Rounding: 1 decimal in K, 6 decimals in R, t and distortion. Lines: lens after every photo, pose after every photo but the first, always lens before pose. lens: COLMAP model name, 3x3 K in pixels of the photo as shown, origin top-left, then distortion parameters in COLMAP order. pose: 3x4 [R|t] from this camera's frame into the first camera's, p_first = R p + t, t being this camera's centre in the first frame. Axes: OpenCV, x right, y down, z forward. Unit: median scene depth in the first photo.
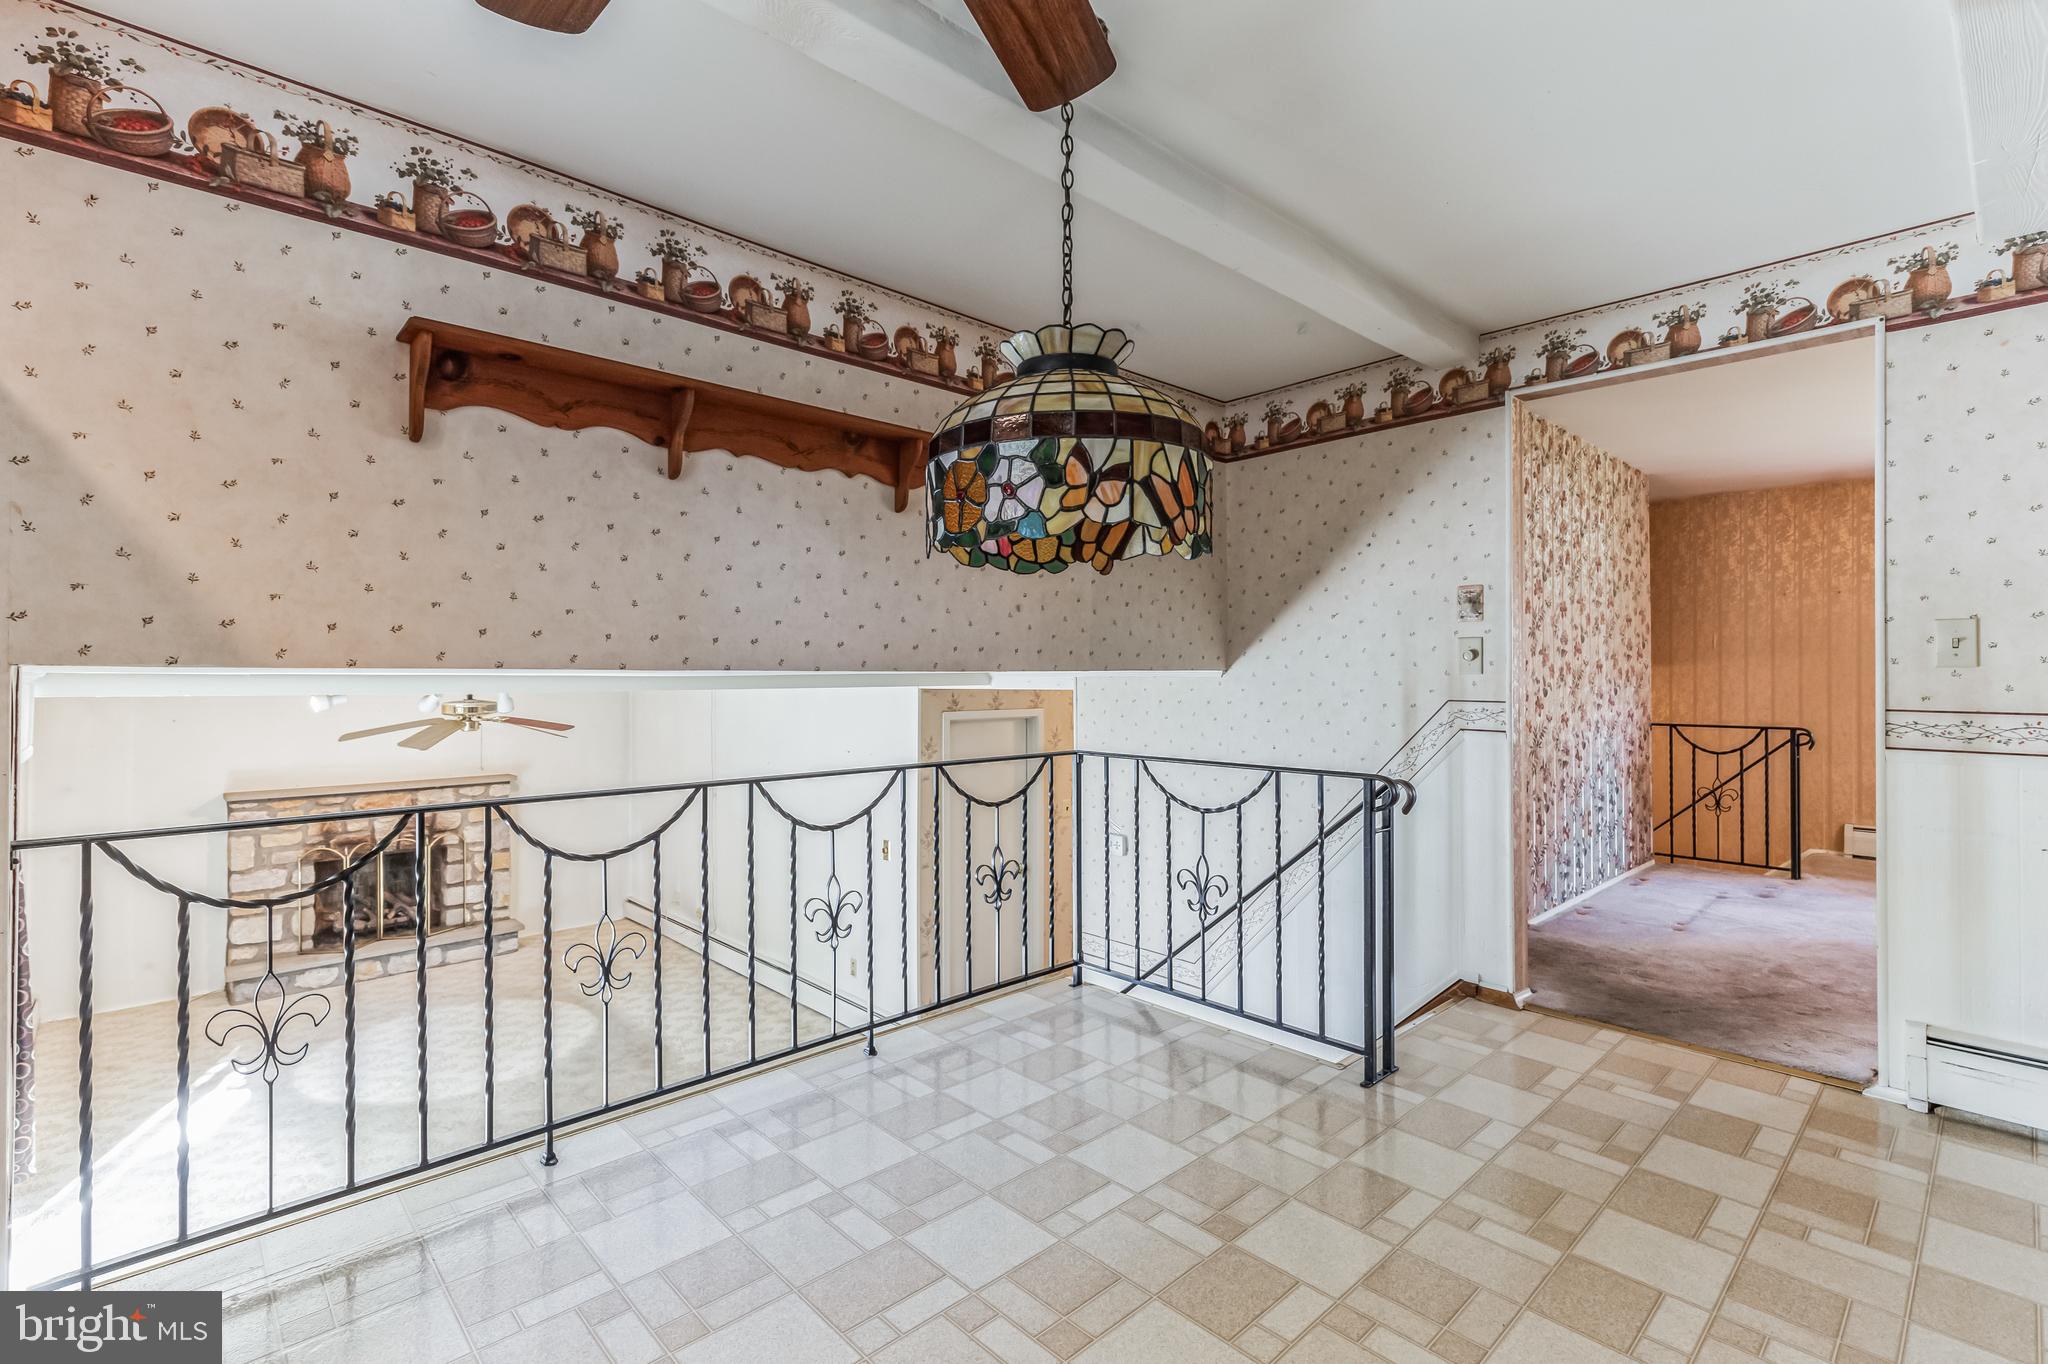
lens RADIAL K [[939.8, 0, 1032.5], [0, 939.8, 674.8], [0, 0, 1]] dist [-0.004317, -0.000726]
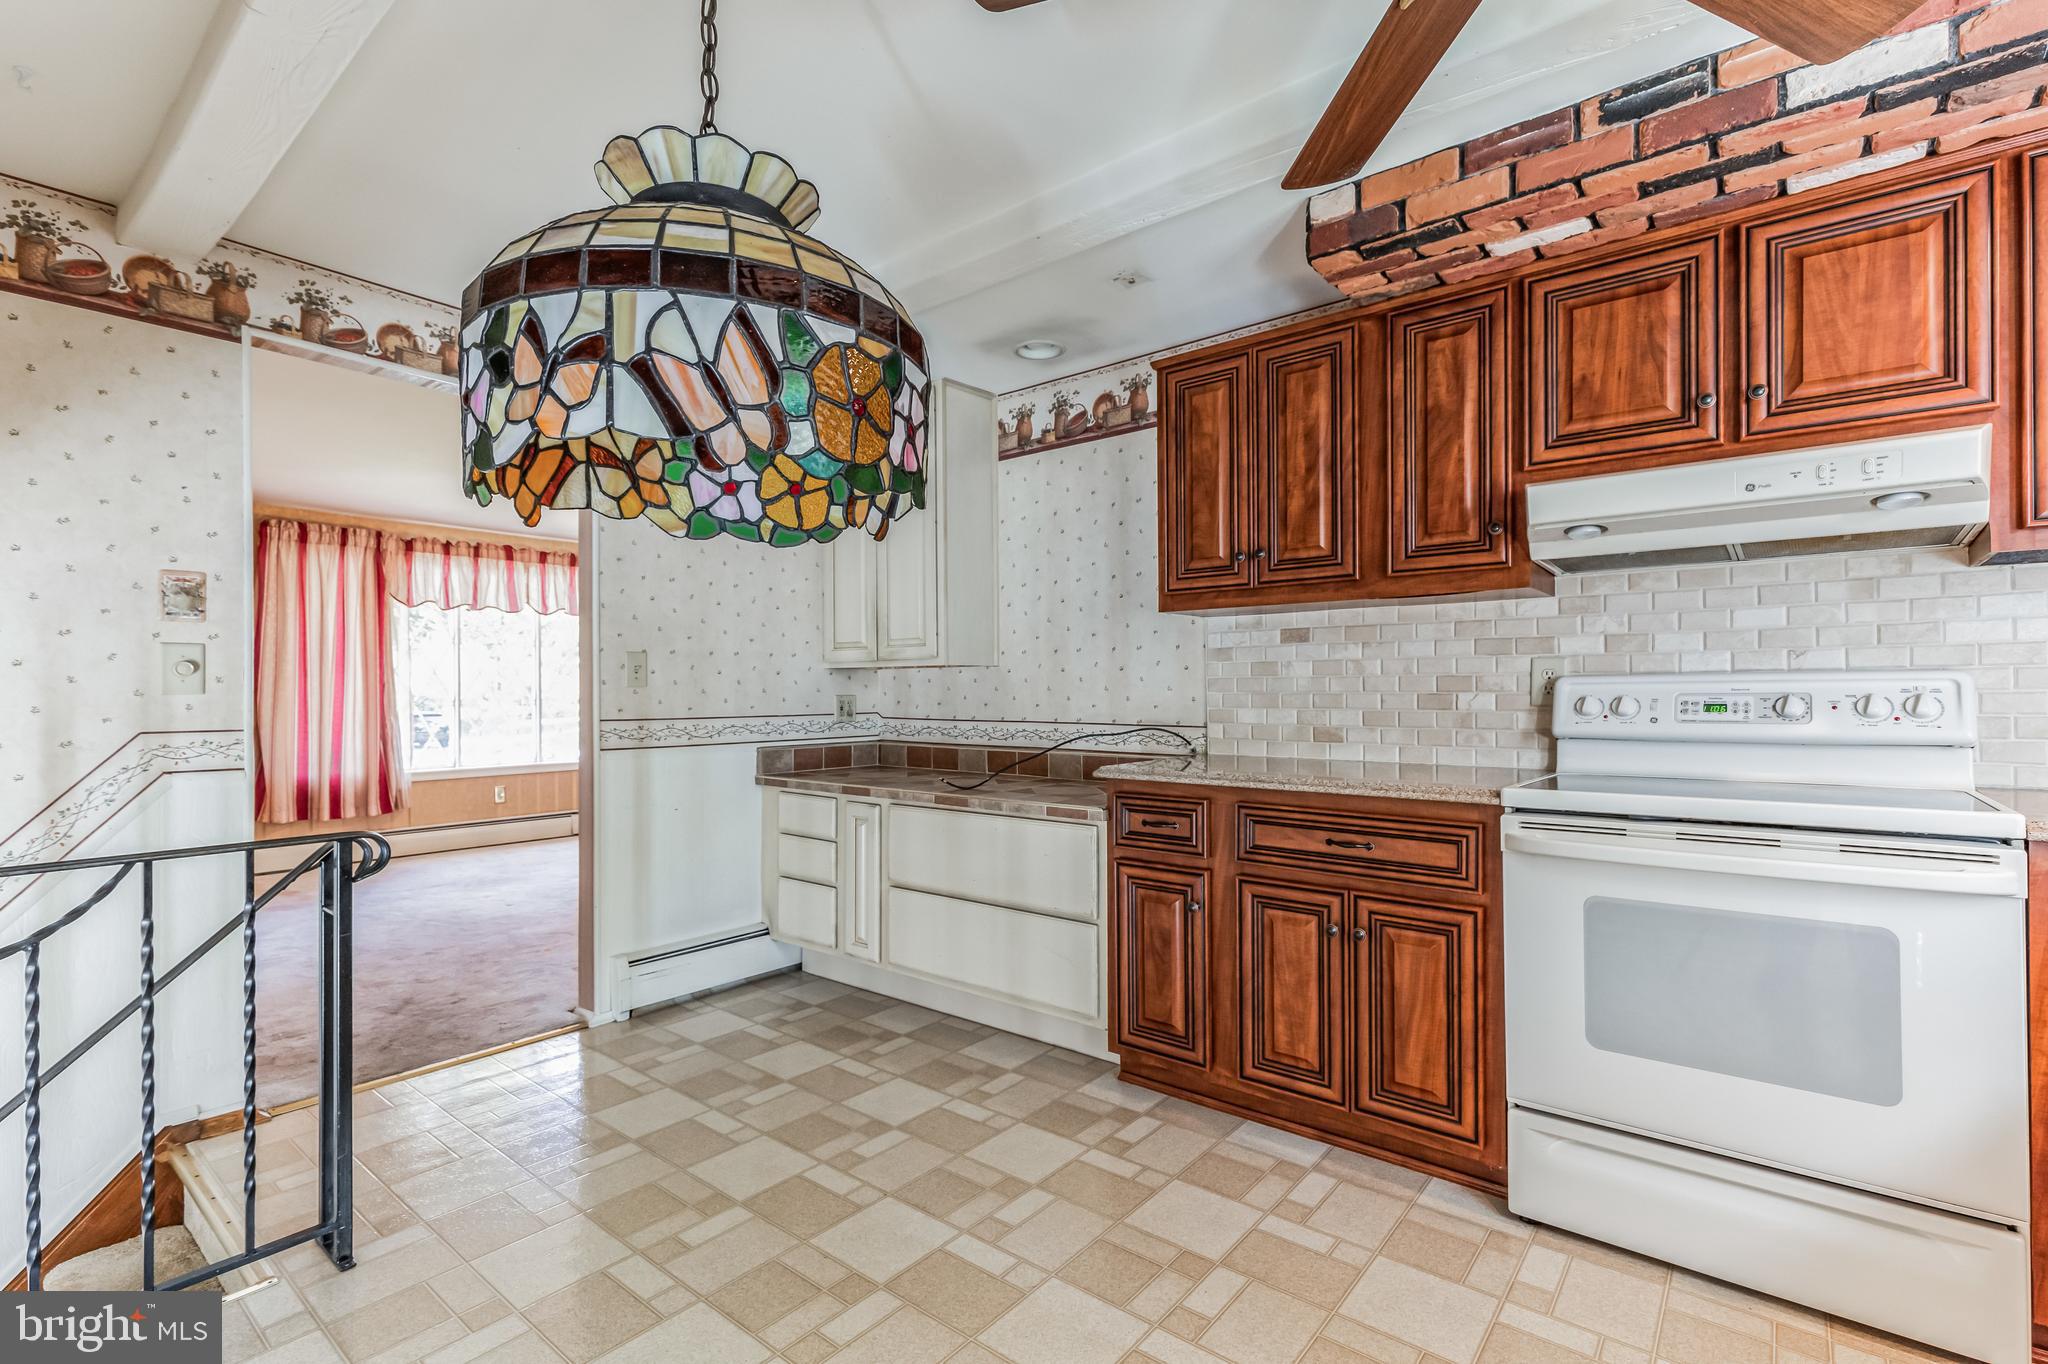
lens RADIAL K [[939.8, 0, 1021.0], [0, 939.8, 687.6], [0, 0, 1]] dist [-0.004317, -0.000726]
pose [[-0.154092, 0.002472, 0.988053, -0.340594], [0.005605, 0.999983, -0.001628, -0.001071], [-0.988041, 0.005287, -0.154103, 0.477992]]
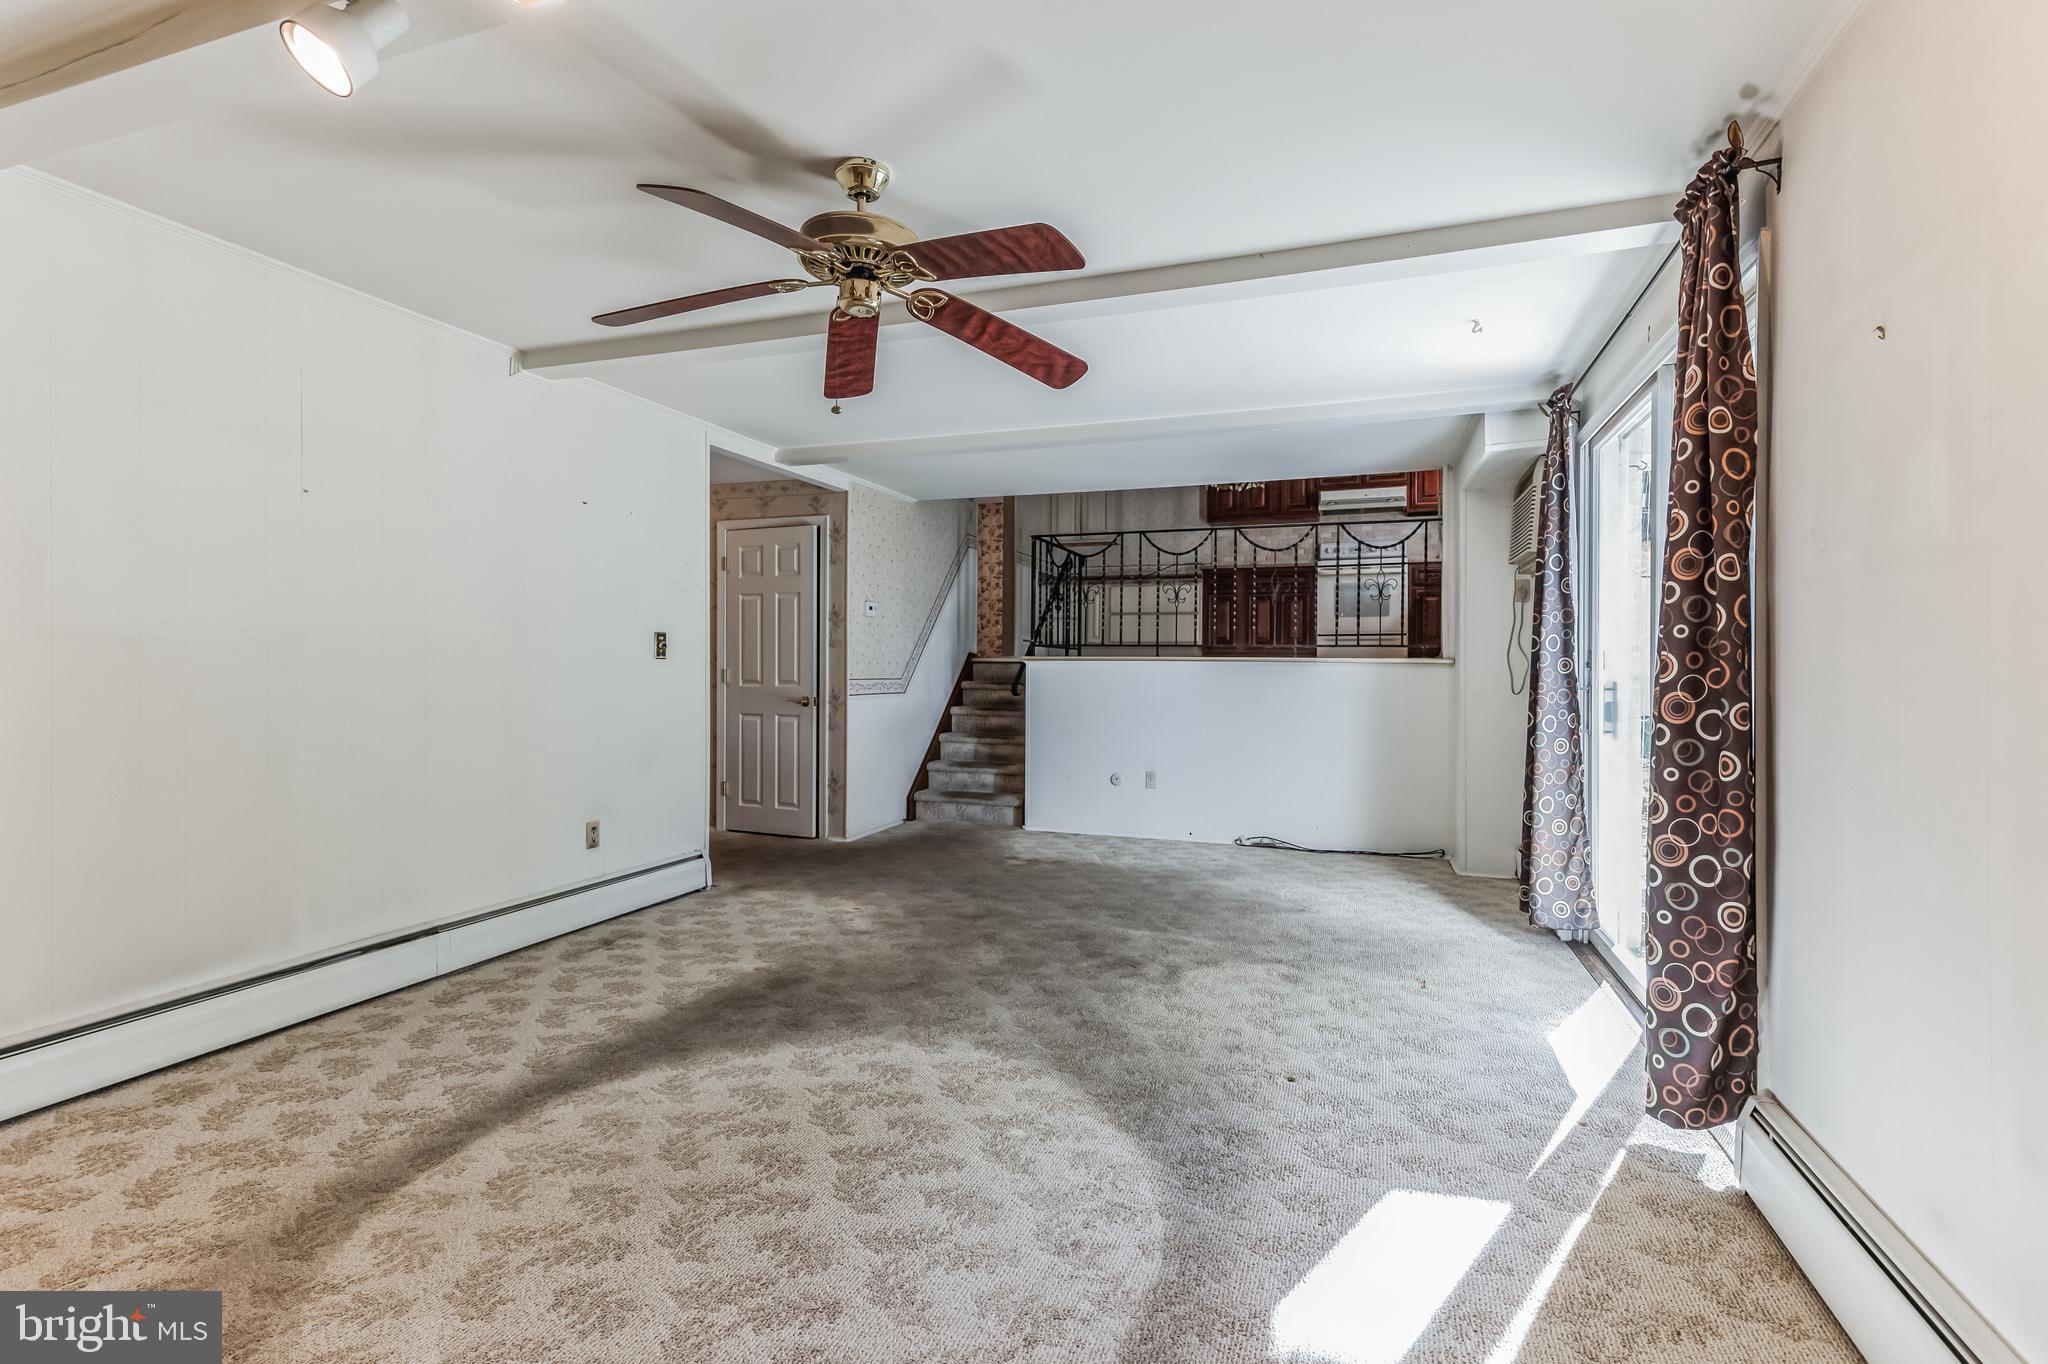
lens RADIAL K [[939.8, 0, 1024.7], [0, 939.8, 673.3], [0, 0, 1]] dist [-0.004317, -0.000726]
pose [[-0.455526, 0.005371, 0.890206, -1.561458], [-0.002664, 0.999969, -0.007396, 0.345241], [-0.890218, -0.005741, -0.455498, 1.788053]]
